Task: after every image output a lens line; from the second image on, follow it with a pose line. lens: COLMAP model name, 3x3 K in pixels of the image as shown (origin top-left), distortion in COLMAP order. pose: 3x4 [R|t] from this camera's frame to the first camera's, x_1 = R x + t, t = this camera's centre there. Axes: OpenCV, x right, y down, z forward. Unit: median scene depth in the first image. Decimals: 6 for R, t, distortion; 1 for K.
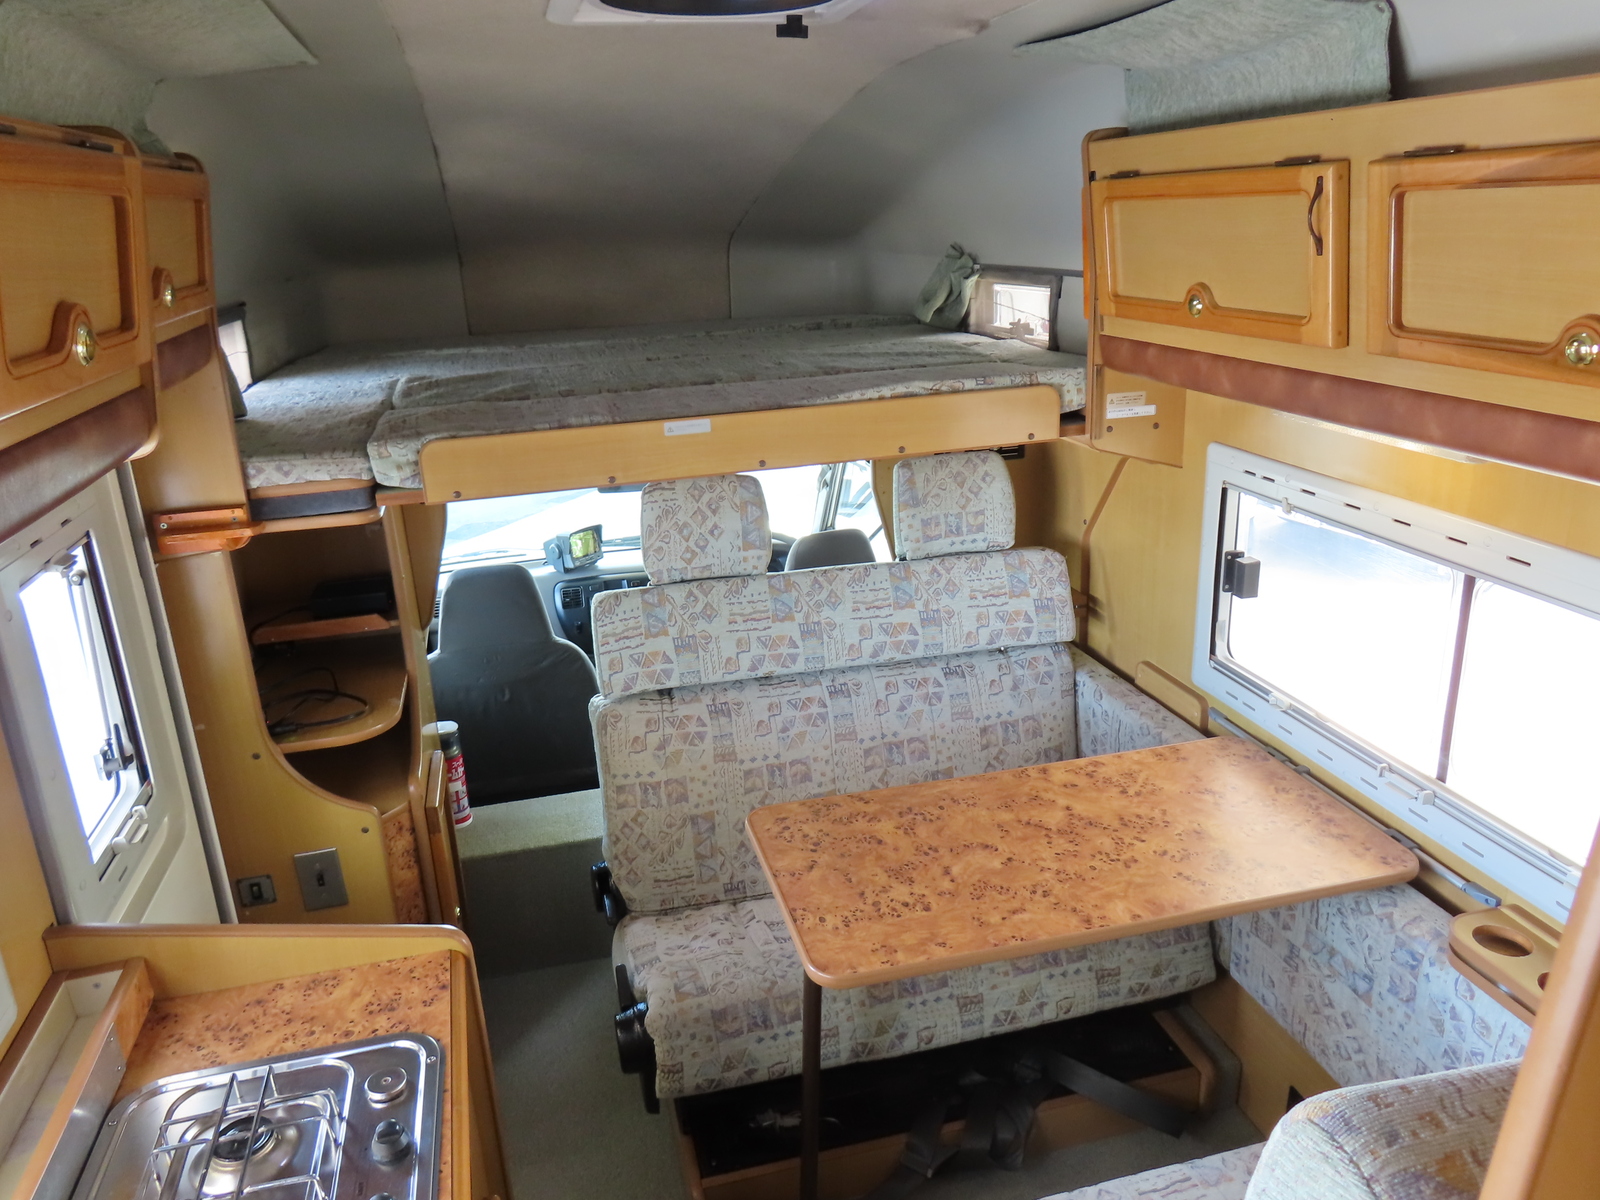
lens RADIAL K [[1144.5, 0, 792.9], [0, 1144.5, 596.0], [0, 0, 1]] dist [-0.024753, 0.022732]
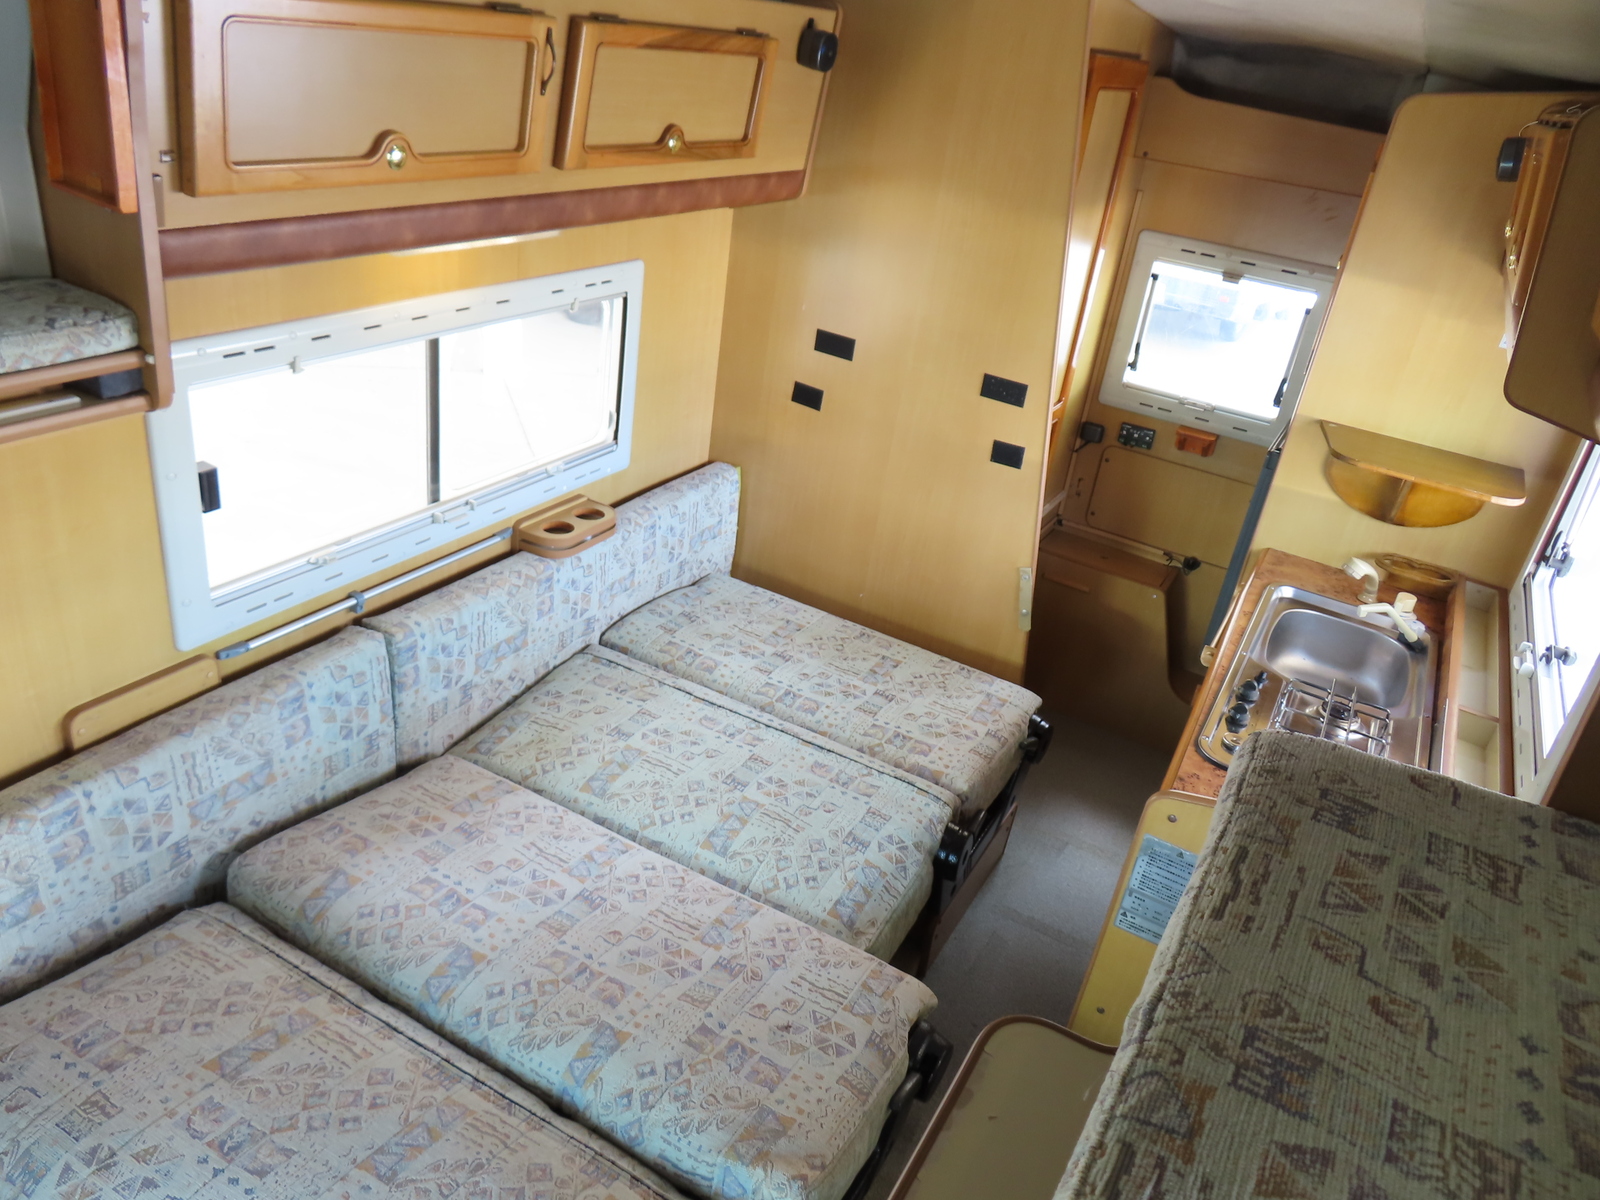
lens RADIAL K [[1144.5, 0, 792.9], [0, 1144.5, 596.0], [0, 0, 1]] dist [-0.024753, 0.022732]
pose [[-0.724959, -0.359272, 0.587672, -0.566694], [0.122565, 0.772290, 0.623335, -0.554588], [-0.677800, 0.523920, -0.515845, 1.568218]]
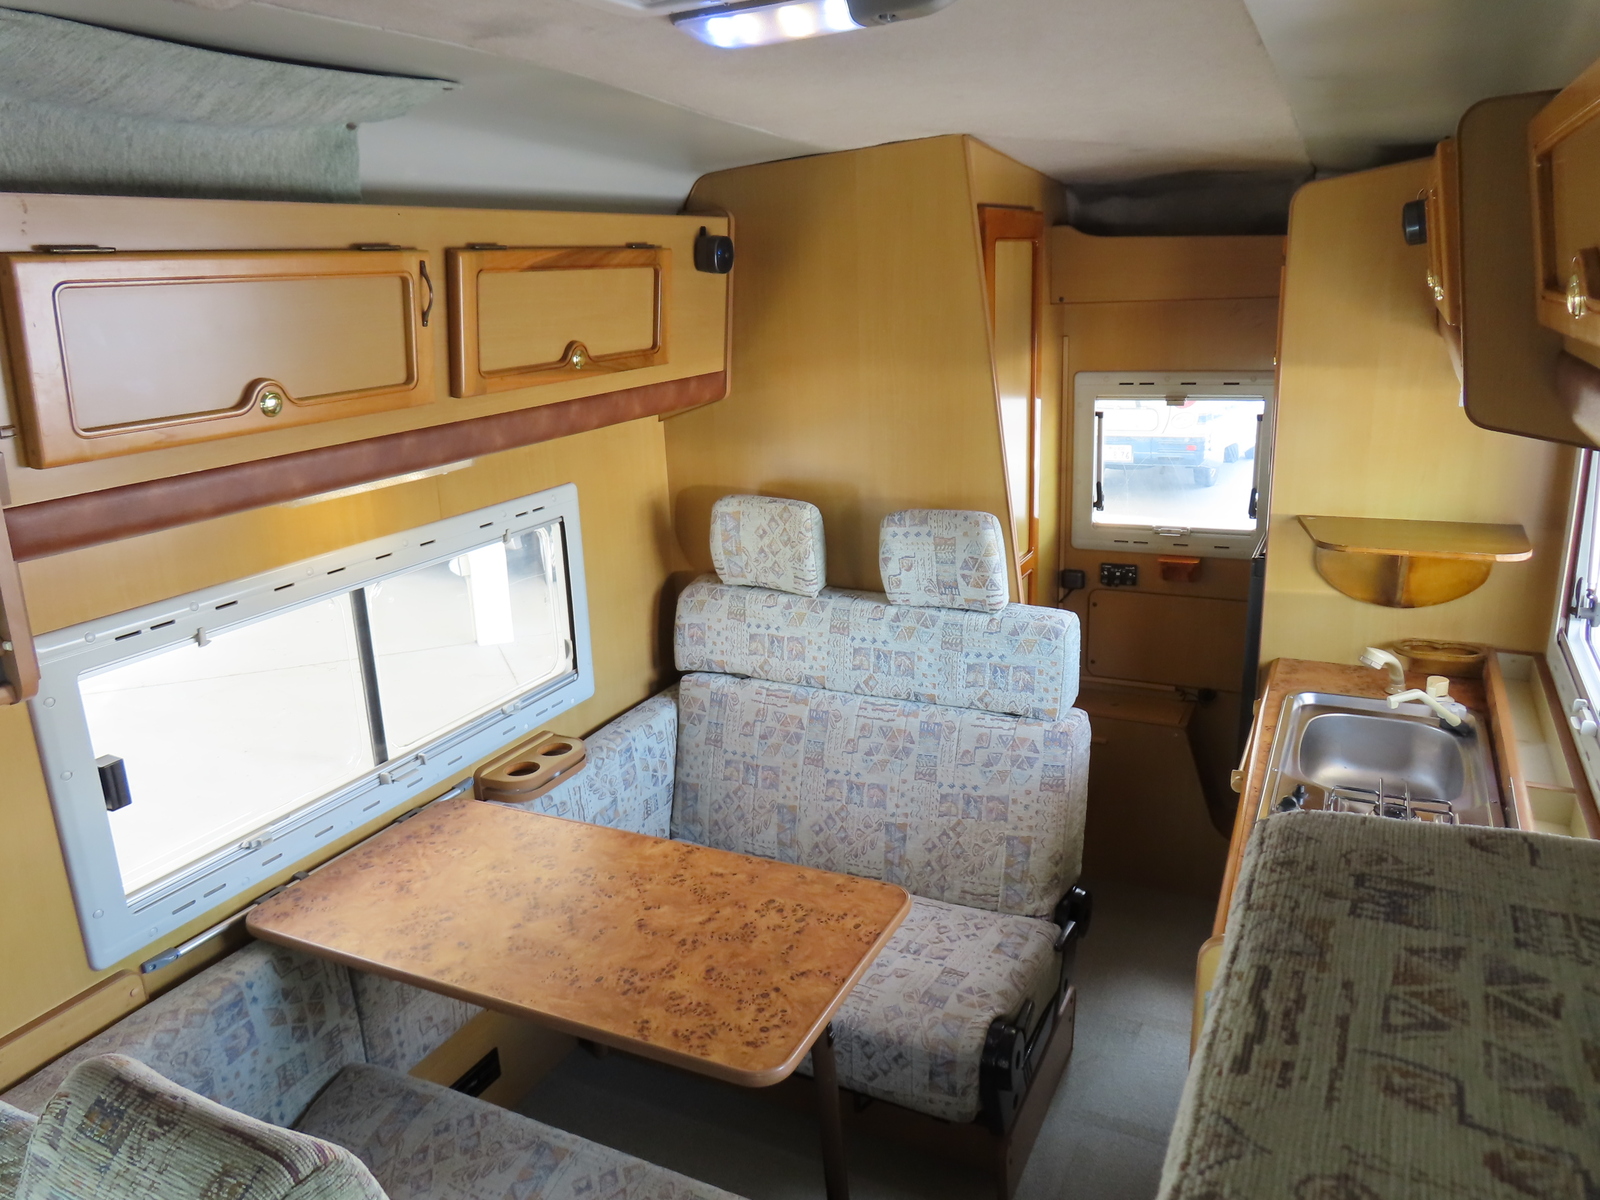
lens RADIAL K [[1144.5, 0, 792.9], [0, 1144.5, 596.0], [0, 0, 1]] dist [-0.024753, 0.022732]
pose [[-0.753403, -0.107845, 0.648655, -0.566789], [0.276619, 0.842947, 0.461436, -0.460183], [-0.596545, 0.527077, -0.605246, 1.494816]]
